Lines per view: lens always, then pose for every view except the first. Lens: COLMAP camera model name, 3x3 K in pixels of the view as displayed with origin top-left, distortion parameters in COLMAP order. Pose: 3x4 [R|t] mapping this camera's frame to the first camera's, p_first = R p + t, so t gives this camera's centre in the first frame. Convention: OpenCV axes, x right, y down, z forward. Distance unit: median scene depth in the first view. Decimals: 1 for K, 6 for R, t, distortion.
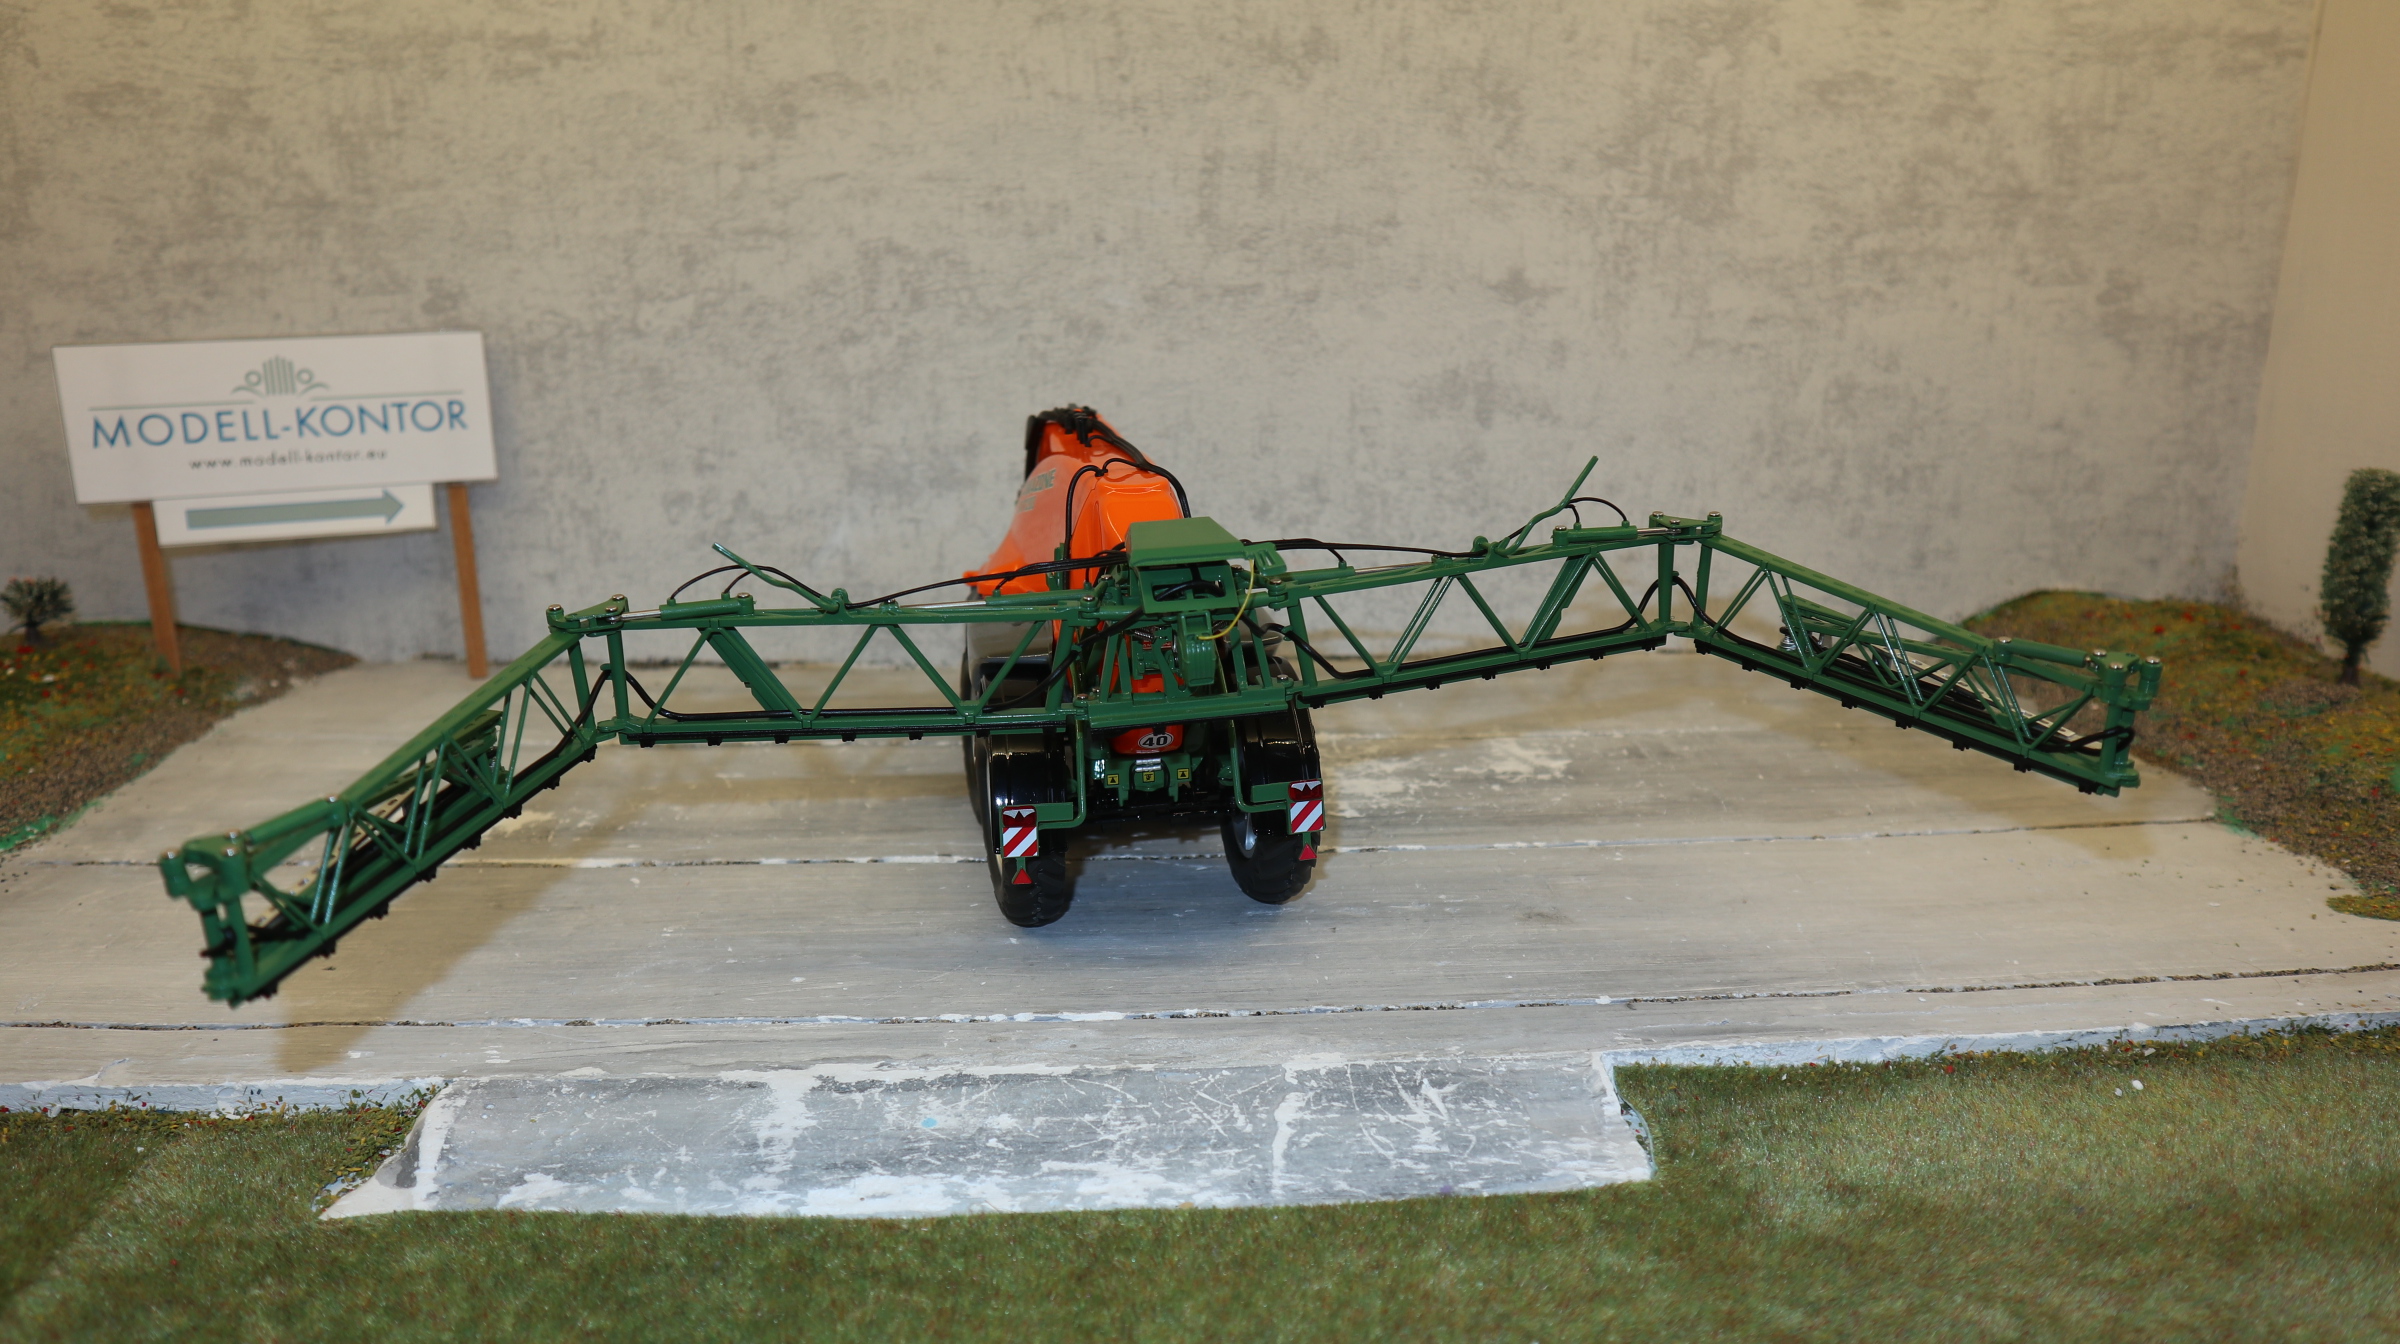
lens RADIAL K [[1983.7, 0, 1242.3], [0, 1983.7, 715.0], [0, 0, 1]] dist [-0.103690, 0.092119]
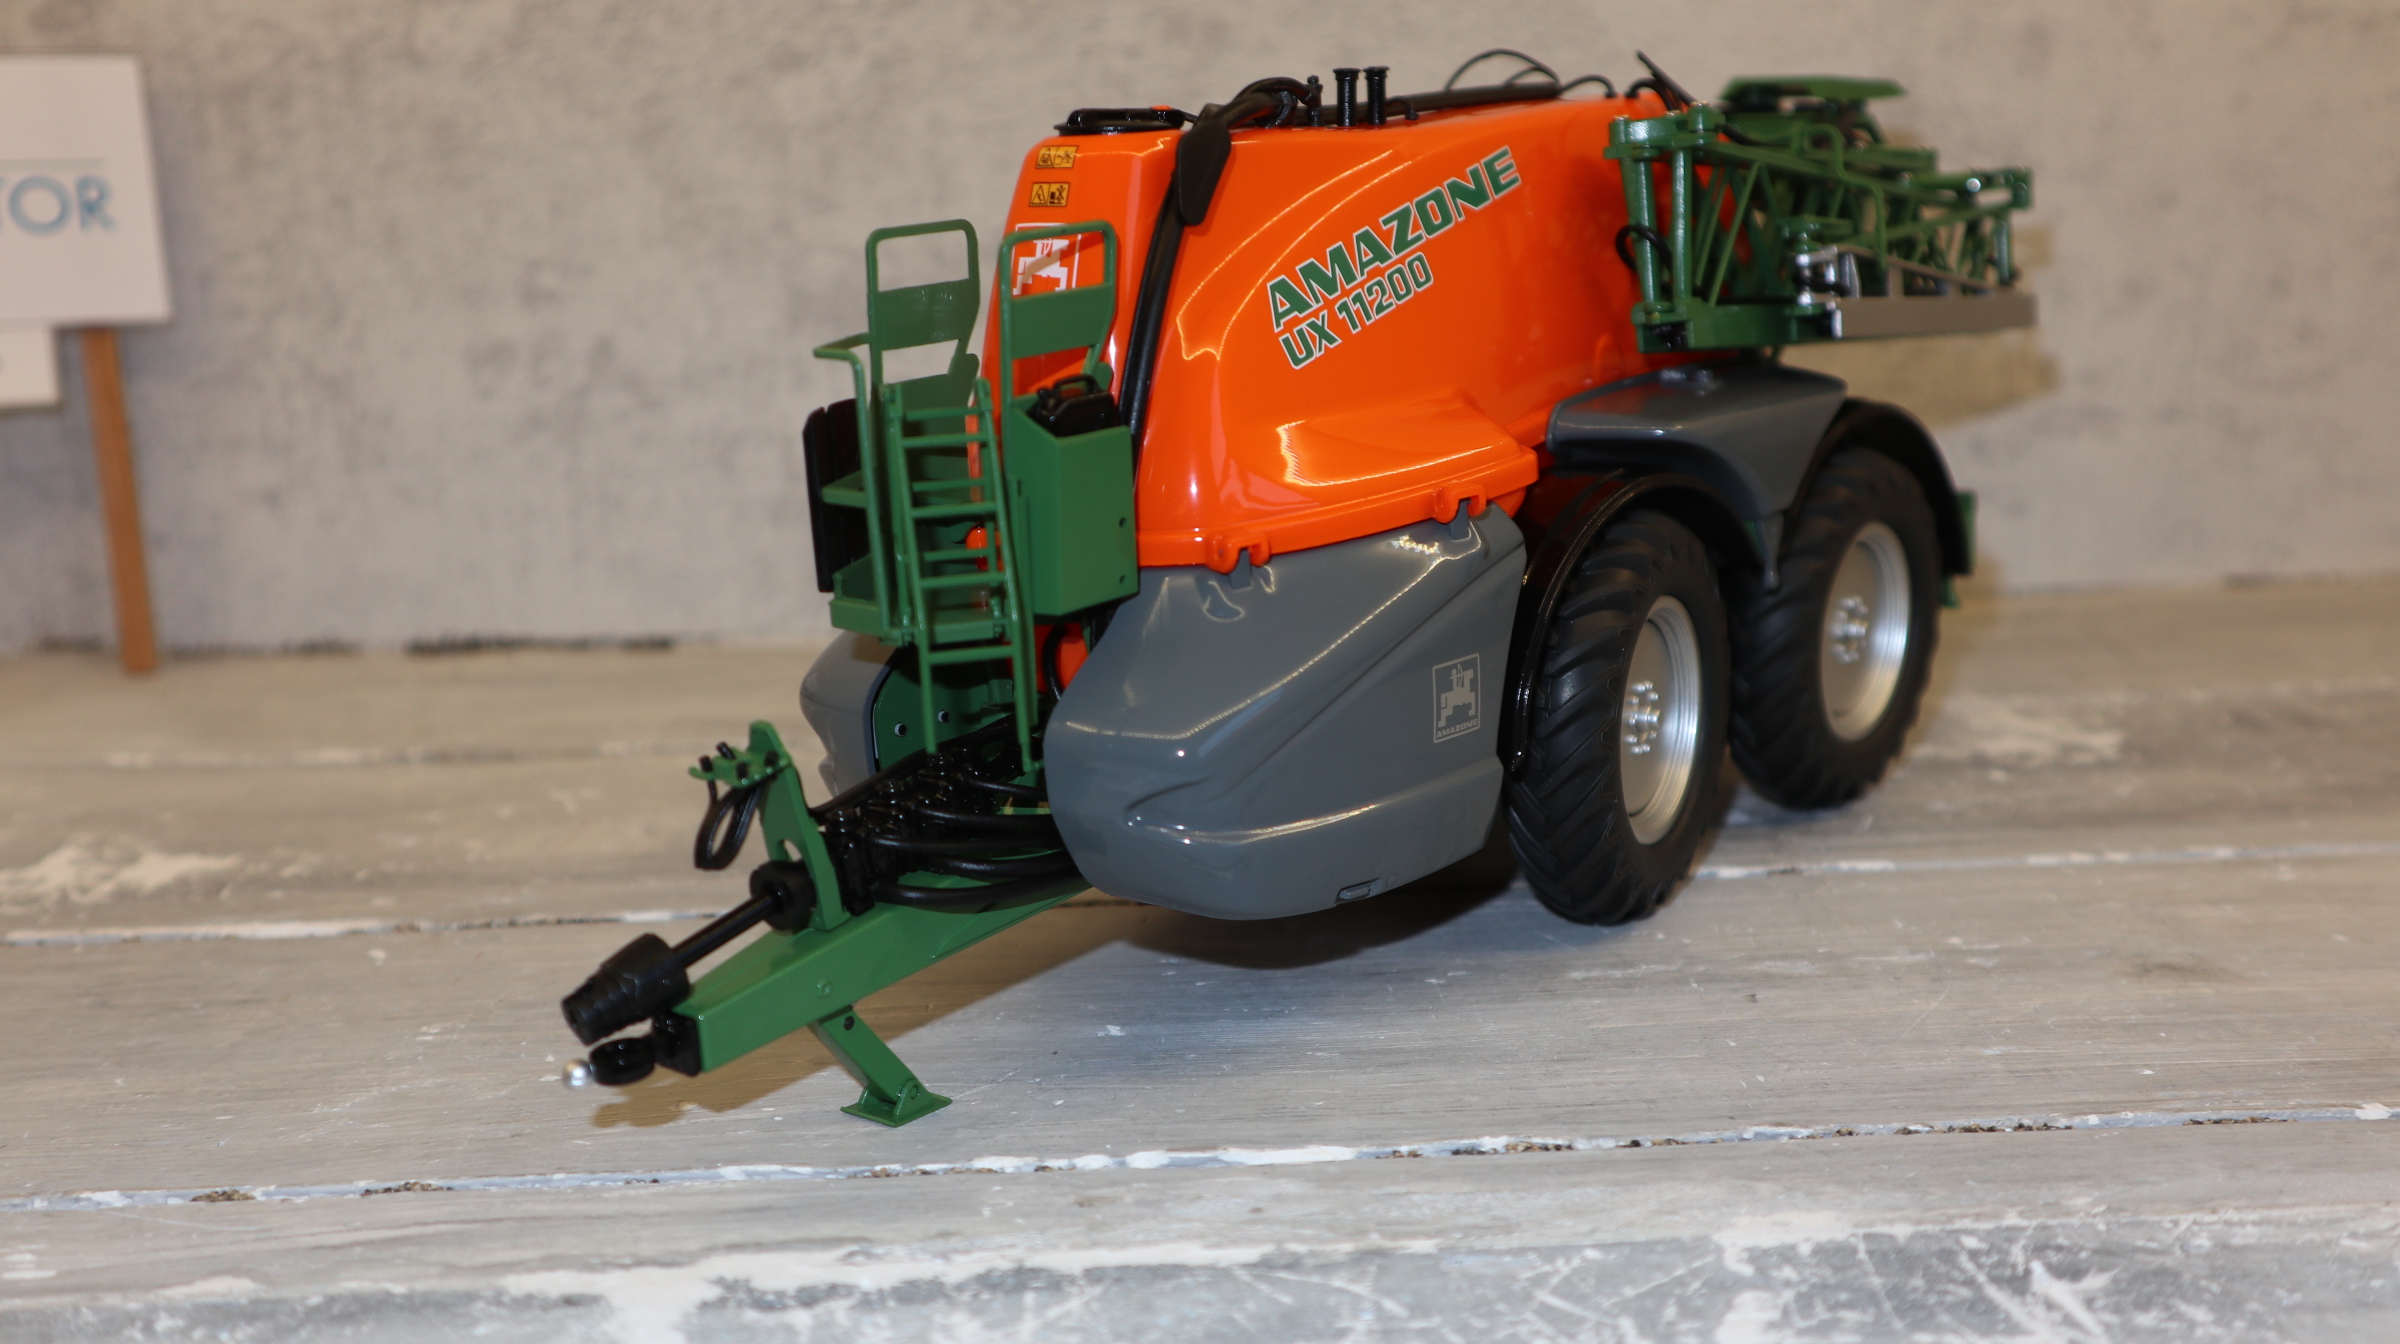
lens RADIAL K [[2832.7, 0, 1229.2], [0, 2832.7, 688.9], [0, 0, 1]] dist [0.045576, 0.000000]
pose [[0.998473, -0.025614, -0.048938, -0.035937], [0.021550, 0.996412, -0.081850, 0.063855], [0.050859, 0.080671, 0.995442, 0.203204]]
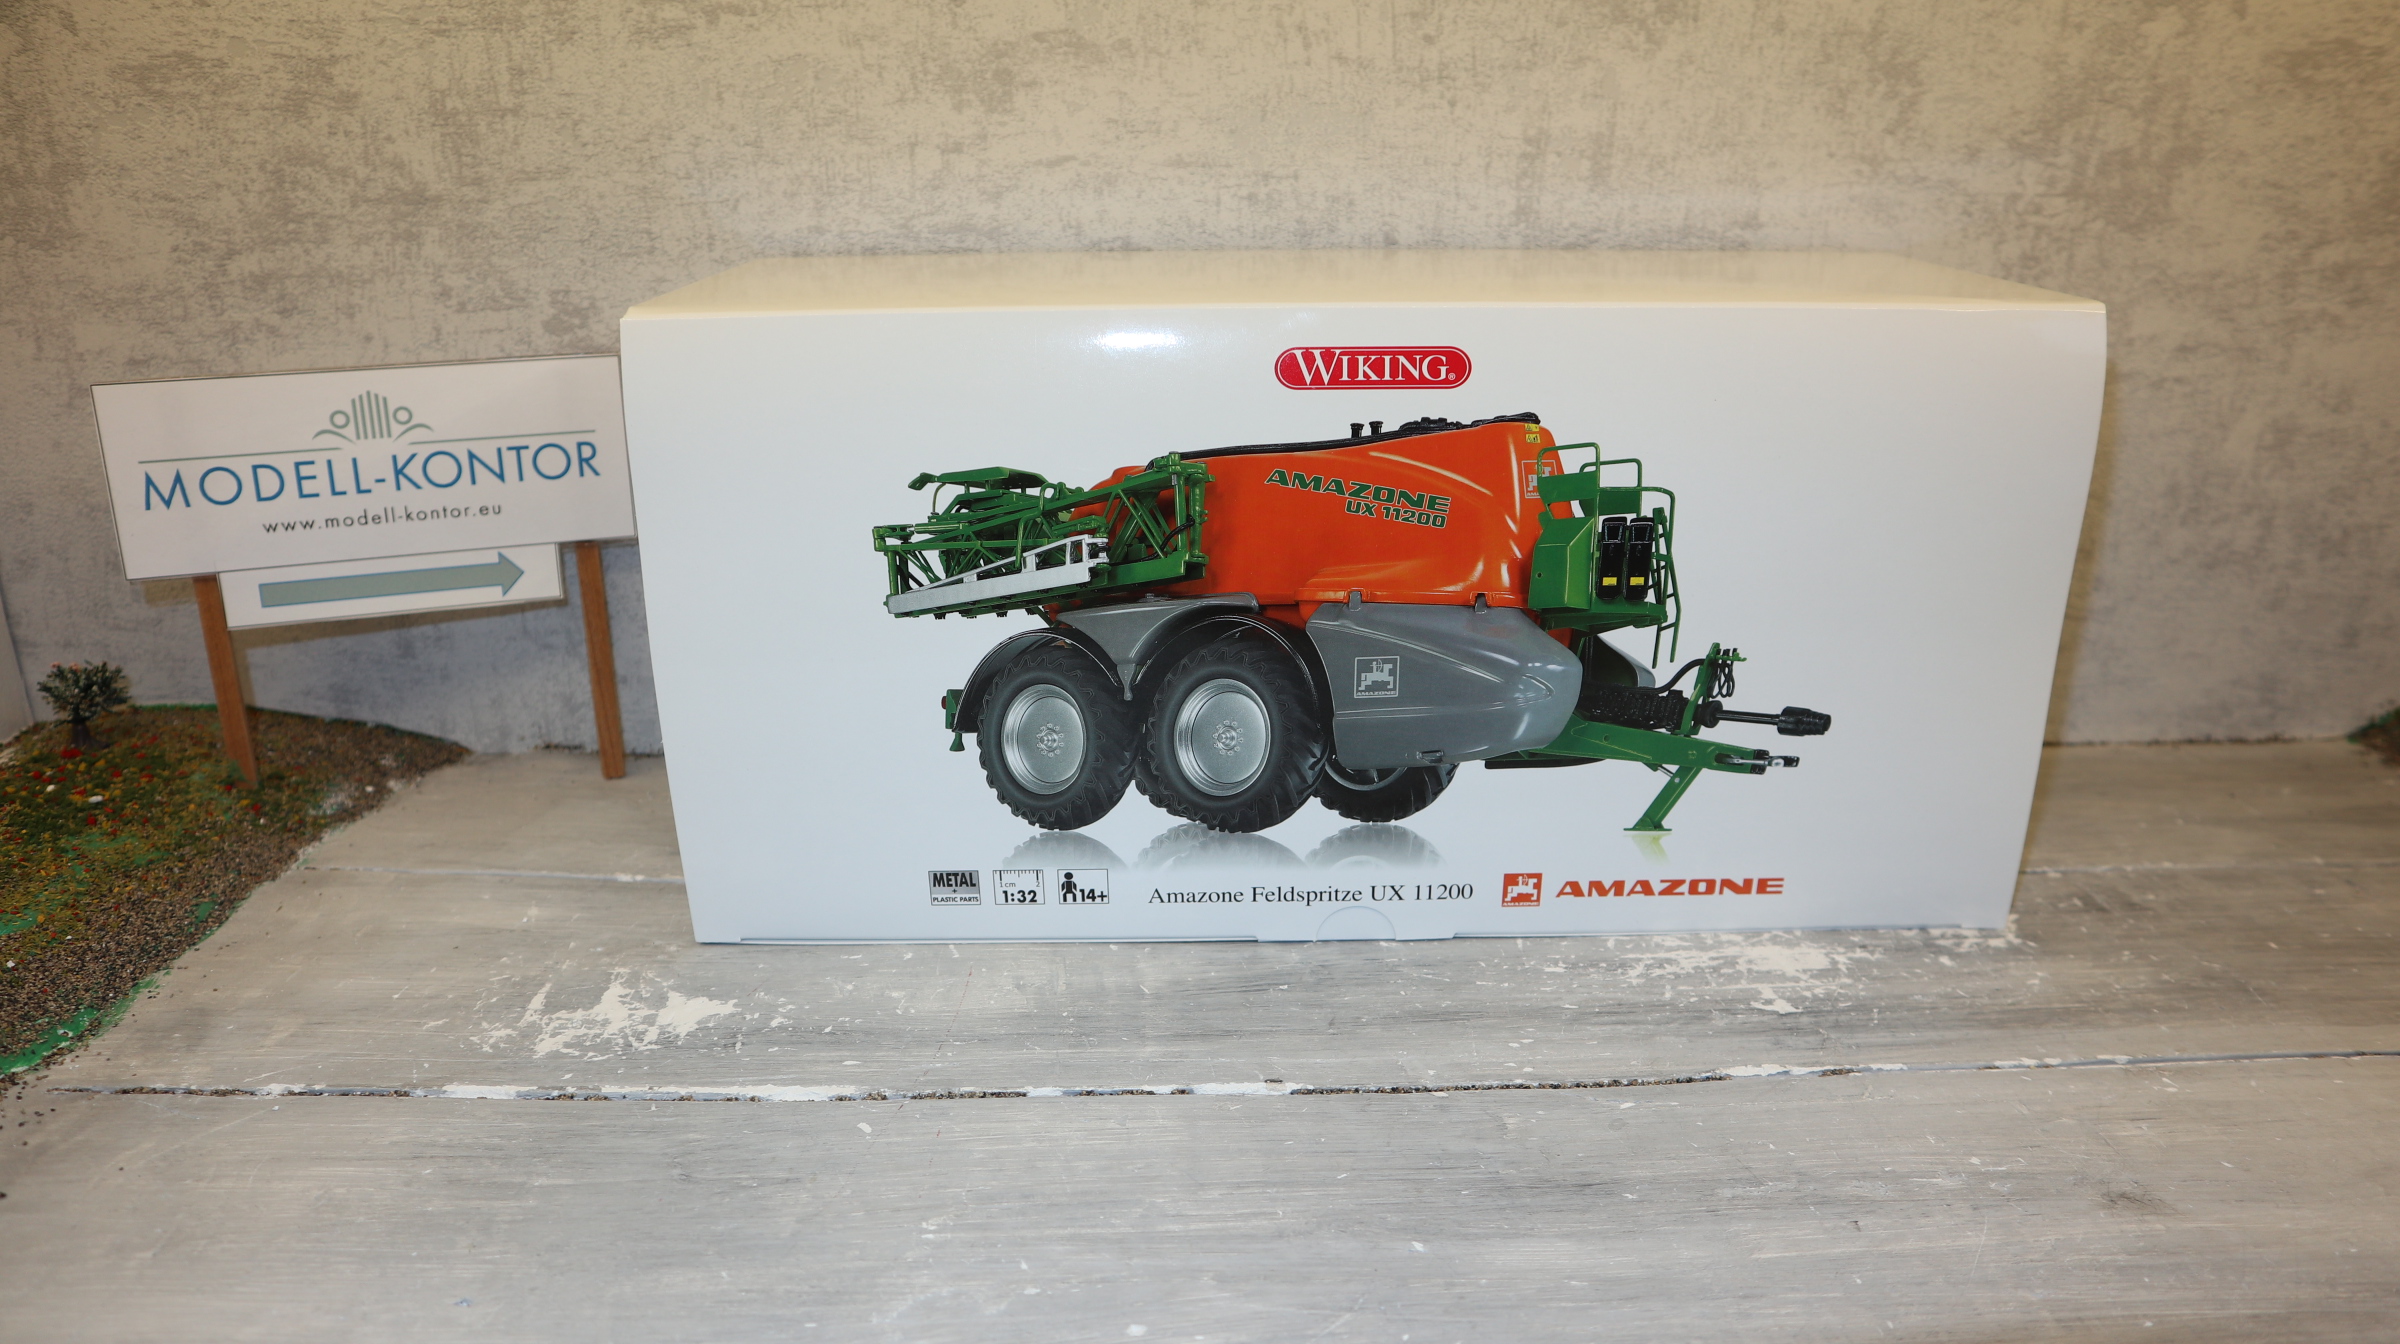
lens RADIAL K [[1848.0, 0, 1230.6], [0, 1848.0, 722.1], [0, 0, 1]] dist [-0.113786, 0.059390]
pose [[0.999903, 0.002188, -0.013732, -0.128770], [-0.001750, 0.999493, 0.031803, -0.071175], [0.013795, -0.031775, 0.999400, 0.253571]]
